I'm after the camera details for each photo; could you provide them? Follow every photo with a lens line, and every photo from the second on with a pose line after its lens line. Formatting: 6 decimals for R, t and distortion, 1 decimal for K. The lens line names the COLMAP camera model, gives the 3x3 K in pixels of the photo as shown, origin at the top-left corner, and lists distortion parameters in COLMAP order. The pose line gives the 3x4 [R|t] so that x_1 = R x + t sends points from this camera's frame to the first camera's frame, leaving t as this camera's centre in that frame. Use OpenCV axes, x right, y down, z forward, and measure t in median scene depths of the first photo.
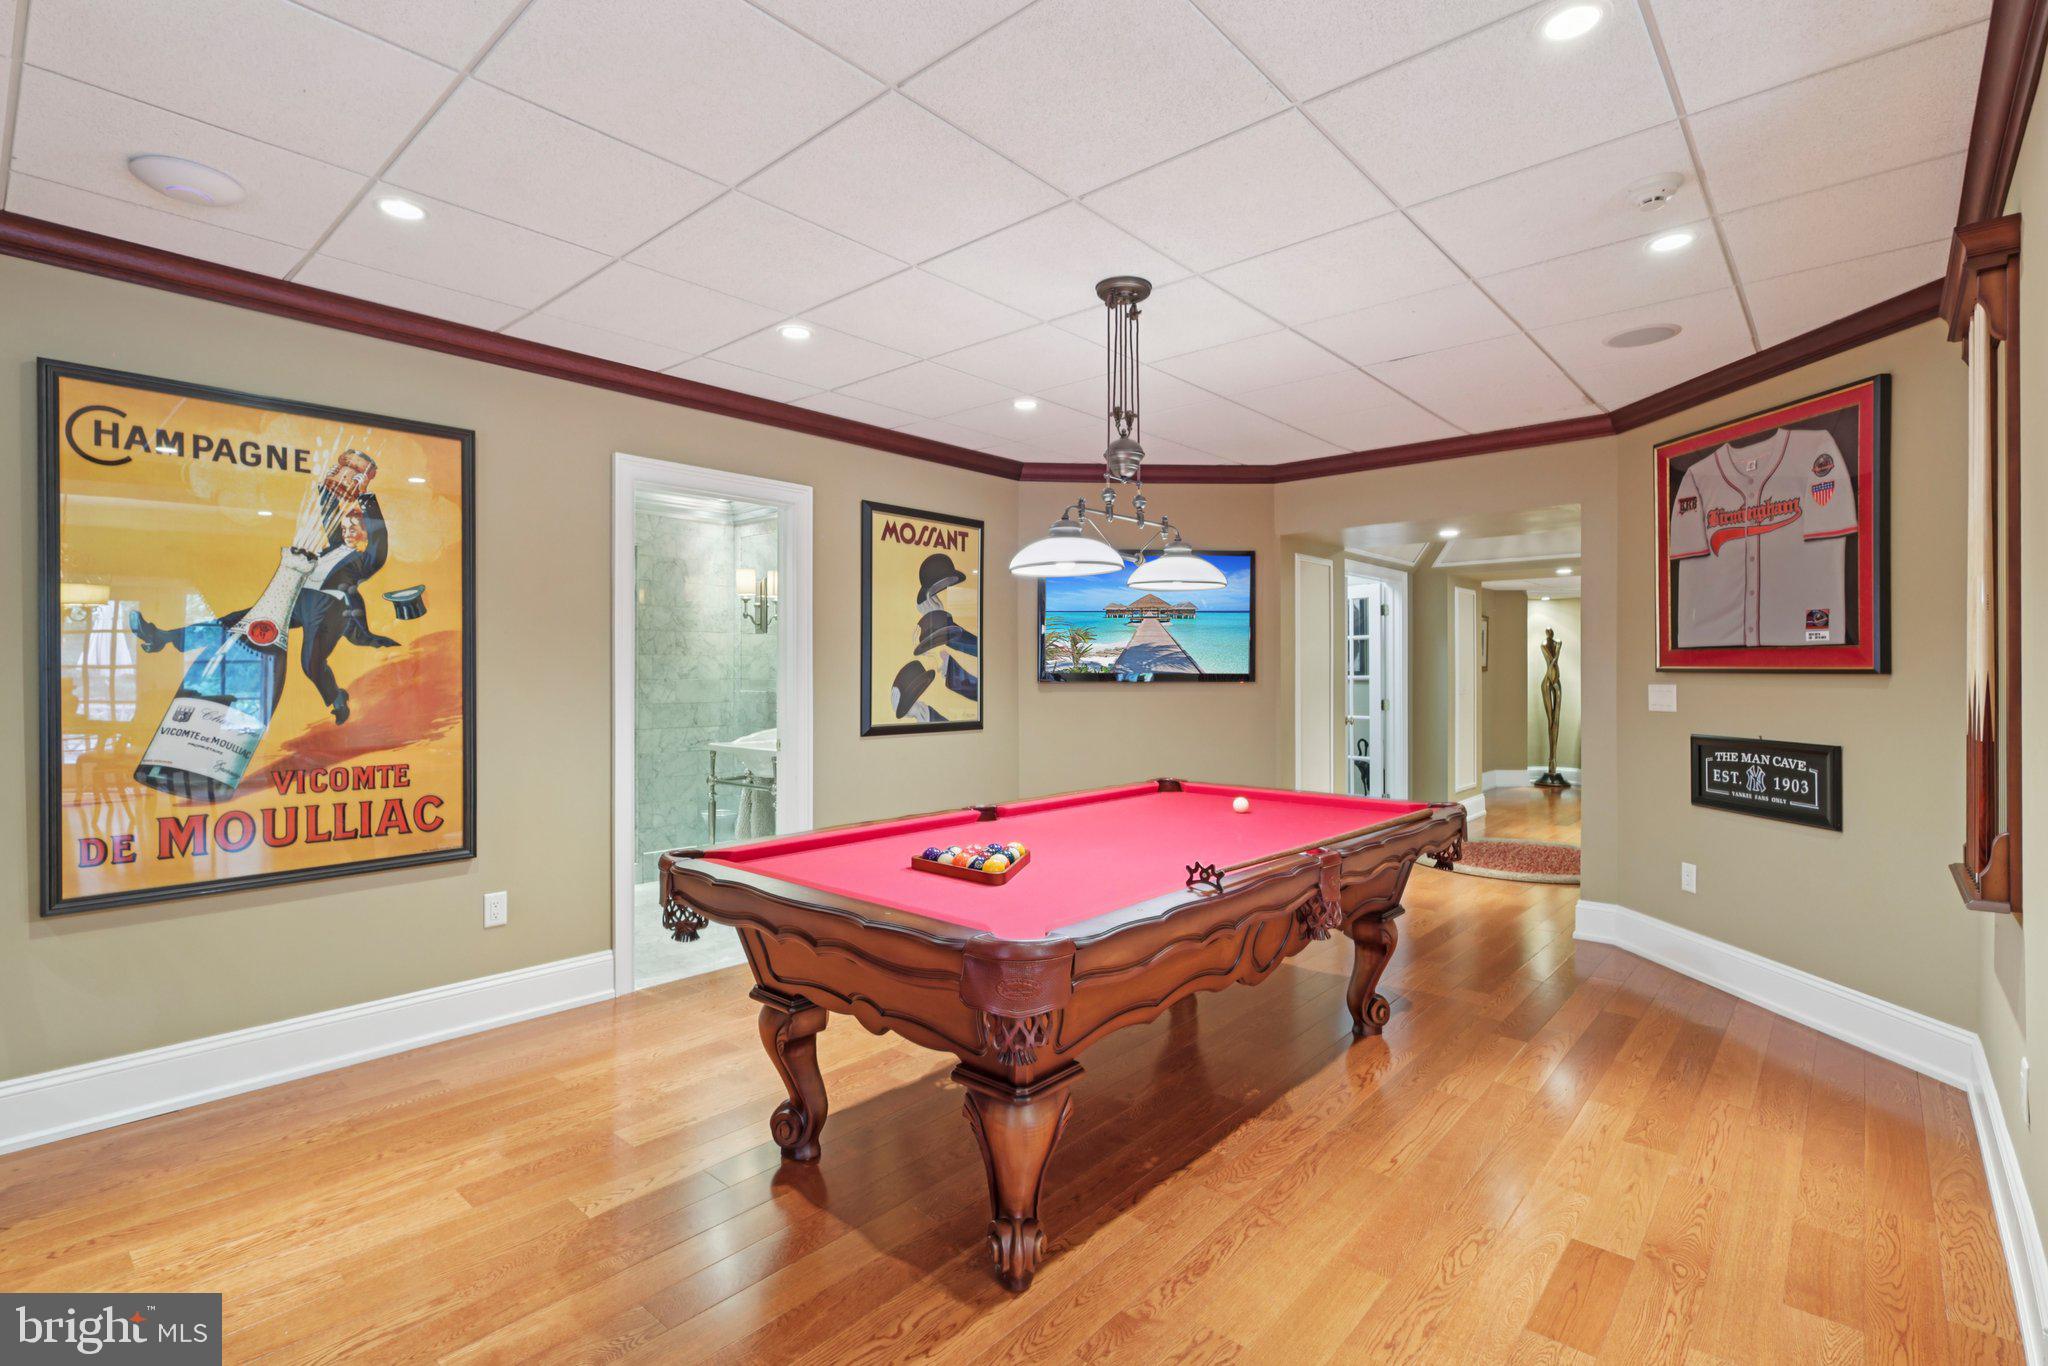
lens RADIAL K [[950.1, 0, 1024.8], [0, 950.1, 678.1], [0, 0, 1]] dist [-0.001294, 0.000053]
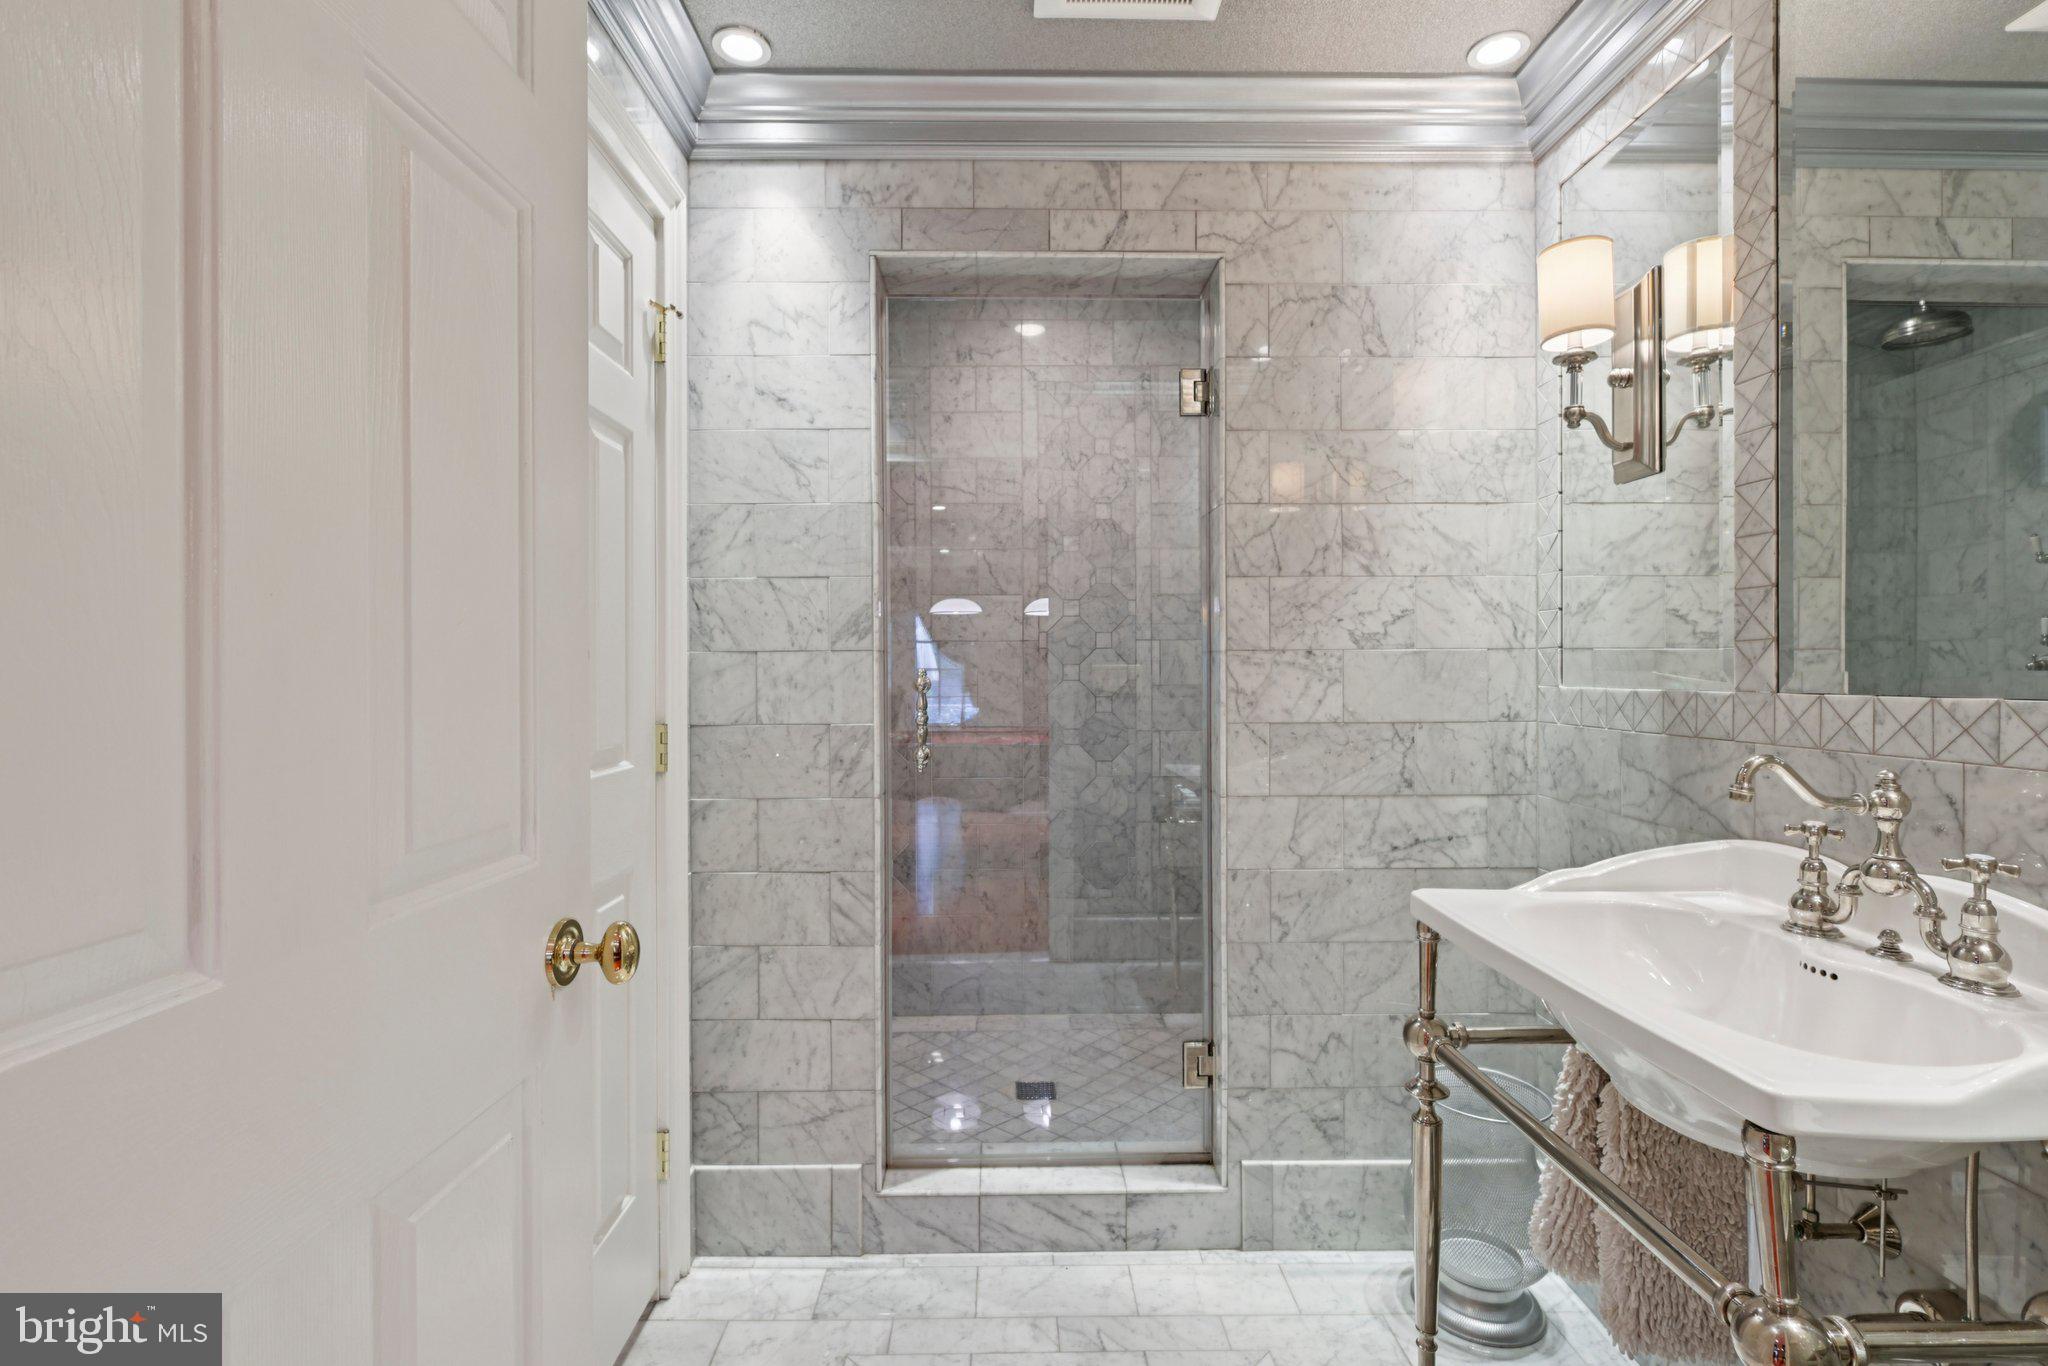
lens RADIAL K [[950.1, 0, 1014.5], [0, 950.1, 669.2], [0, 0, 1]] dist [-0.001294, 0.000053]
pose [[0.675598, -0.003179, -0.737263, -0.198042], [0.002060, 0.999995, -0.002425, 0.008554], [0.737267, 0.000120, 0.675601, 0.684308]]
